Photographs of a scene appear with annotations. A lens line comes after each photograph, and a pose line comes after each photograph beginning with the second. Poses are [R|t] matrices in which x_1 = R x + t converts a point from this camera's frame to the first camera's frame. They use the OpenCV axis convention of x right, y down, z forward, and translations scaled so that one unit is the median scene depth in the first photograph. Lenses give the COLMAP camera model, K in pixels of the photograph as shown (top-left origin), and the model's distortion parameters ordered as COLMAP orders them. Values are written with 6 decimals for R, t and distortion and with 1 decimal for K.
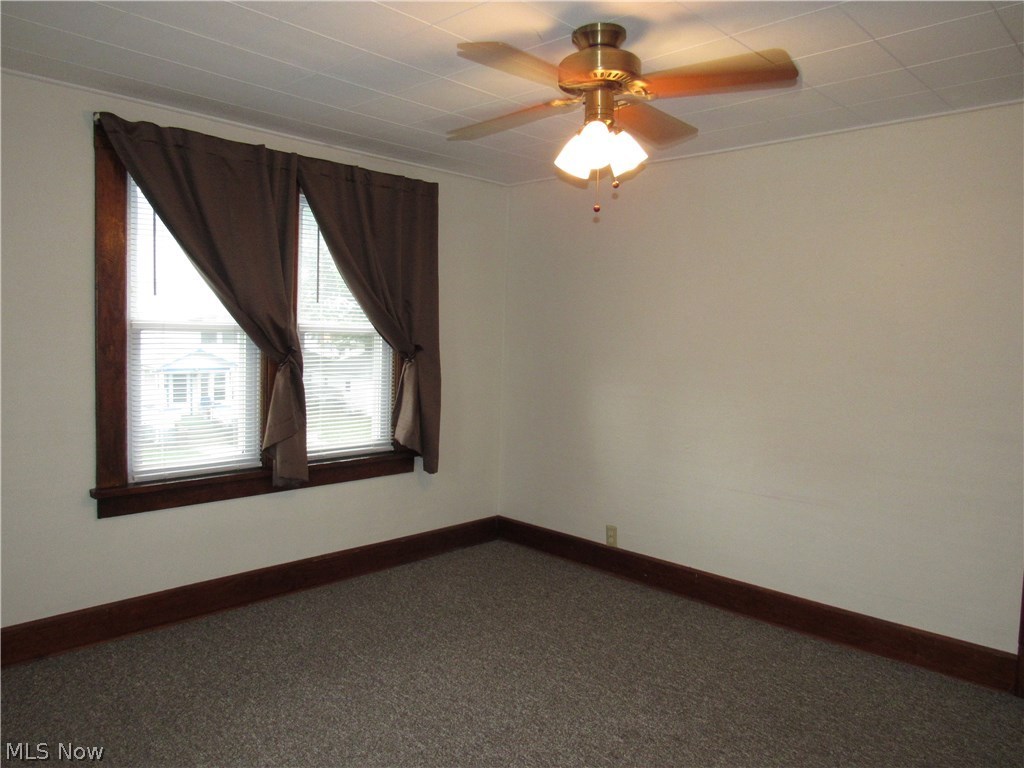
lens RADIAL K [[717.3, 0, 515.5], [0, 717.3, 386.0], [0, 0, 1]] dist [-0.005669, -0.001768]
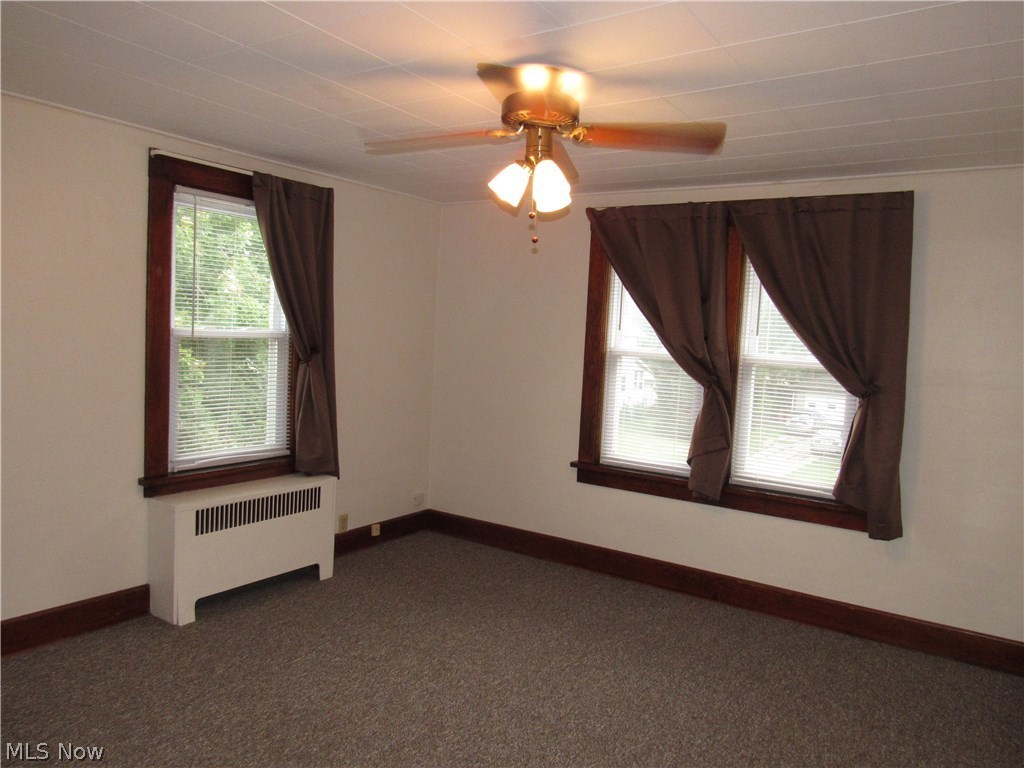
lens RADIAL K [[717.3, 0, 515.5], [0, 717.3, 386.0], [0, 0, 1]] dist [-0.005669, -0.001768]
pose [[0.190618, 0.056980, -0.980009, 0.761087], [-0.114784, 0.992760, 0.035395, -0.044361], [0.974930, 0.105742, 0.195778, 0.517232]]
